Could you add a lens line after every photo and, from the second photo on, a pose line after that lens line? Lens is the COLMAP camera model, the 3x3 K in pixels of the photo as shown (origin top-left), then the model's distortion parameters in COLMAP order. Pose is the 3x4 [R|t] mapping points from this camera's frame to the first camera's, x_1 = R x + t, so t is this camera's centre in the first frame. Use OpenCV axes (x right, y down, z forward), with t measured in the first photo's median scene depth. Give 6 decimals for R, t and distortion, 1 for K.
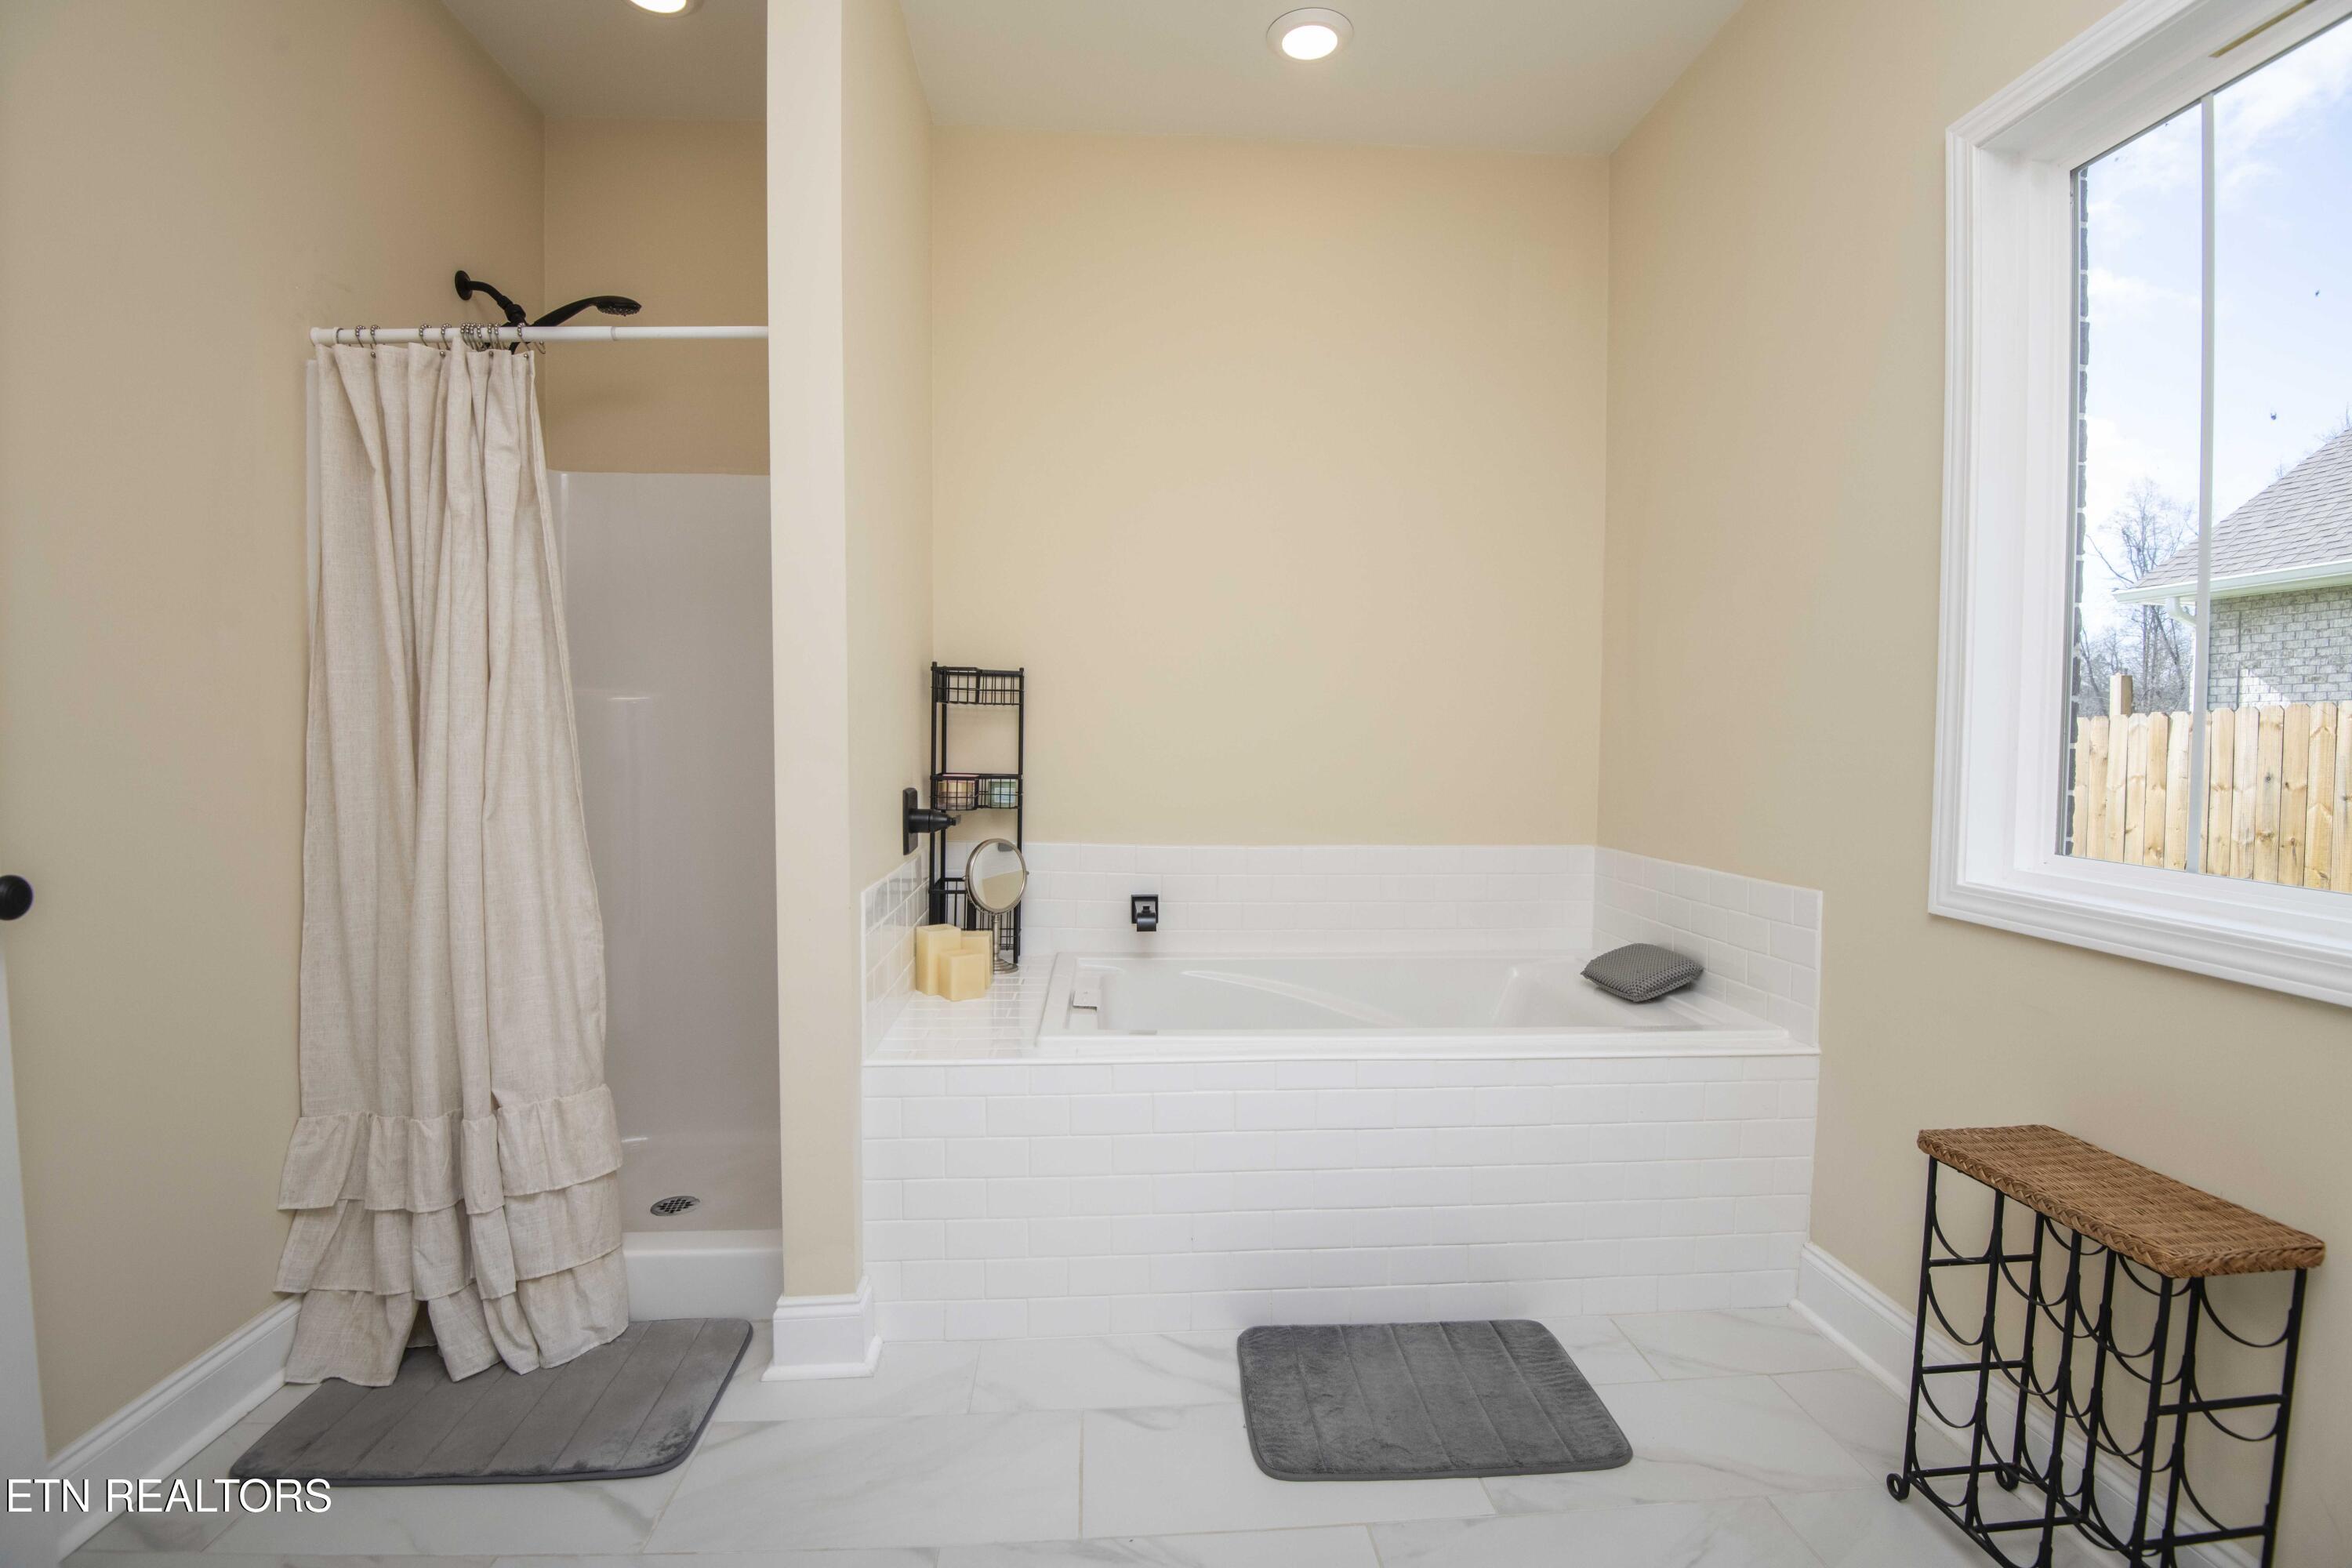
lens RADIAL K [[1086.2, 0, 1177.7], [0, 1086.2, 773.8], [0, 0, 1]] dist [-0.022356, -0.011478]
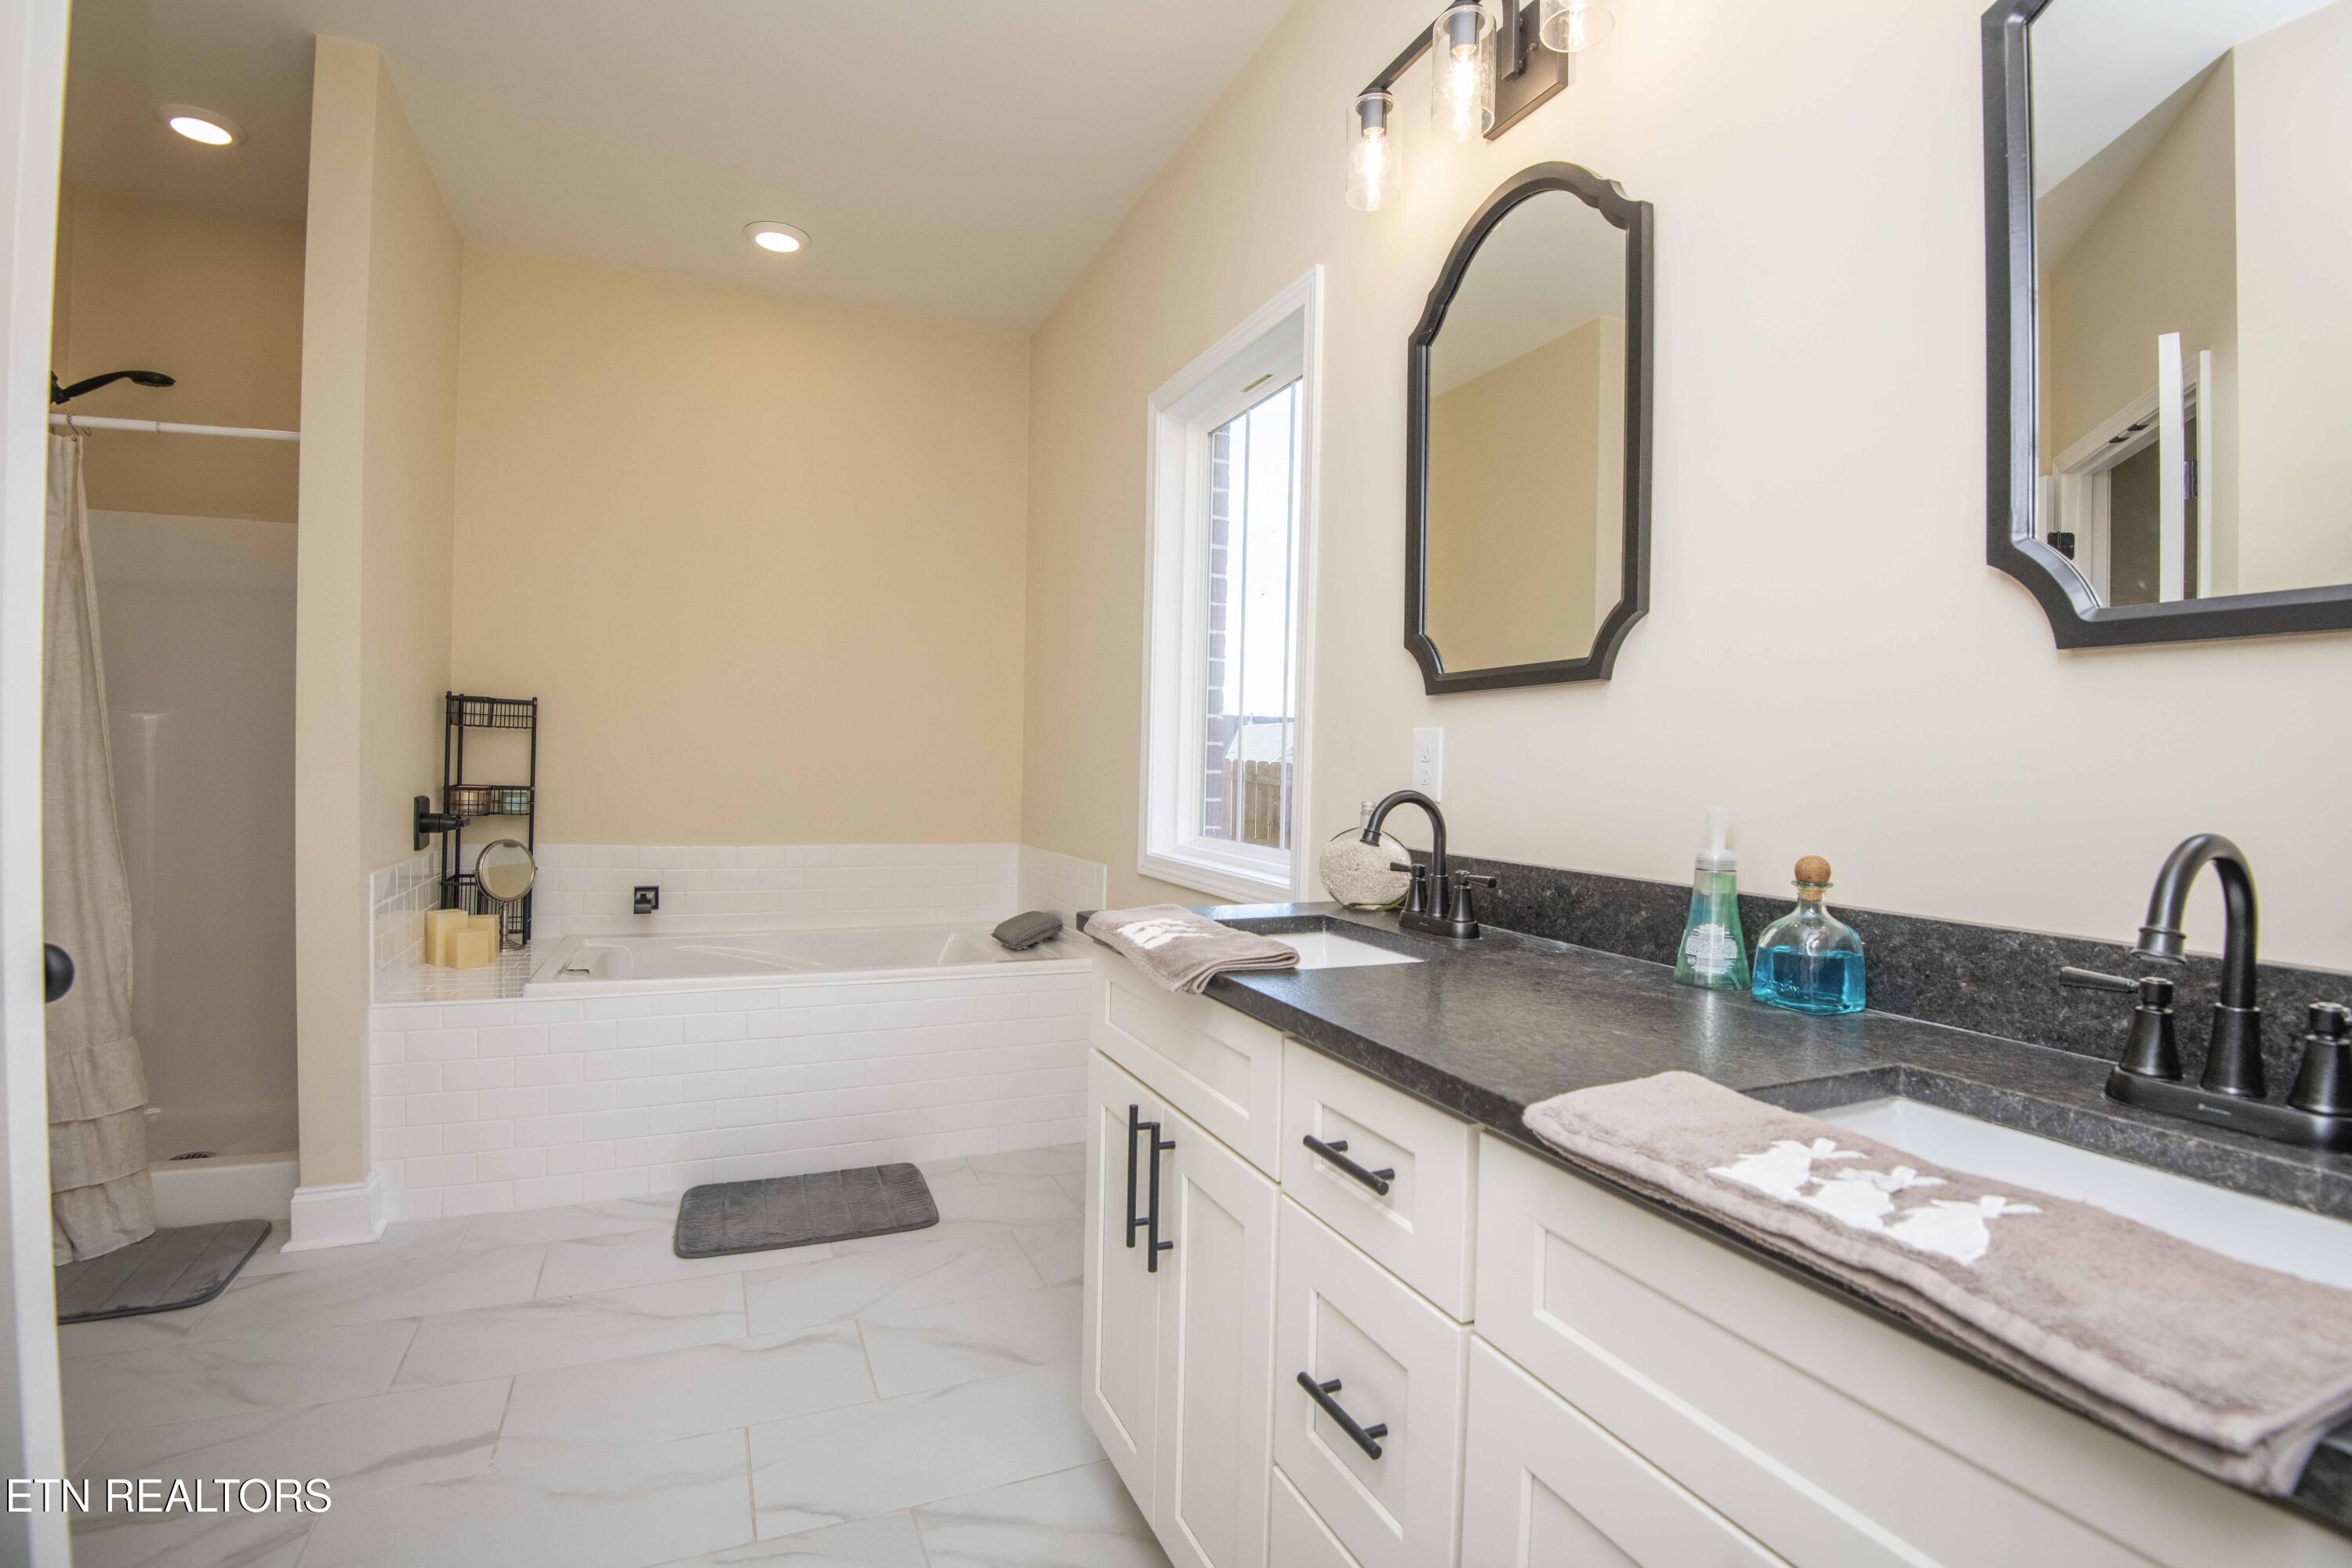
lens RADIAL K [[1086.2, 0, 1155.5], [0, 1086.2, 770.1], [0, 0, 1]] dist [-0.022356, -0.011478]
pose [[0.944603, 0.010307, 0.328053, 0.169066], [-0.002151, 0.999680, -0.025217, 0.016257], [-0.328208, 0.023114, 0.944323, -0.509221]]
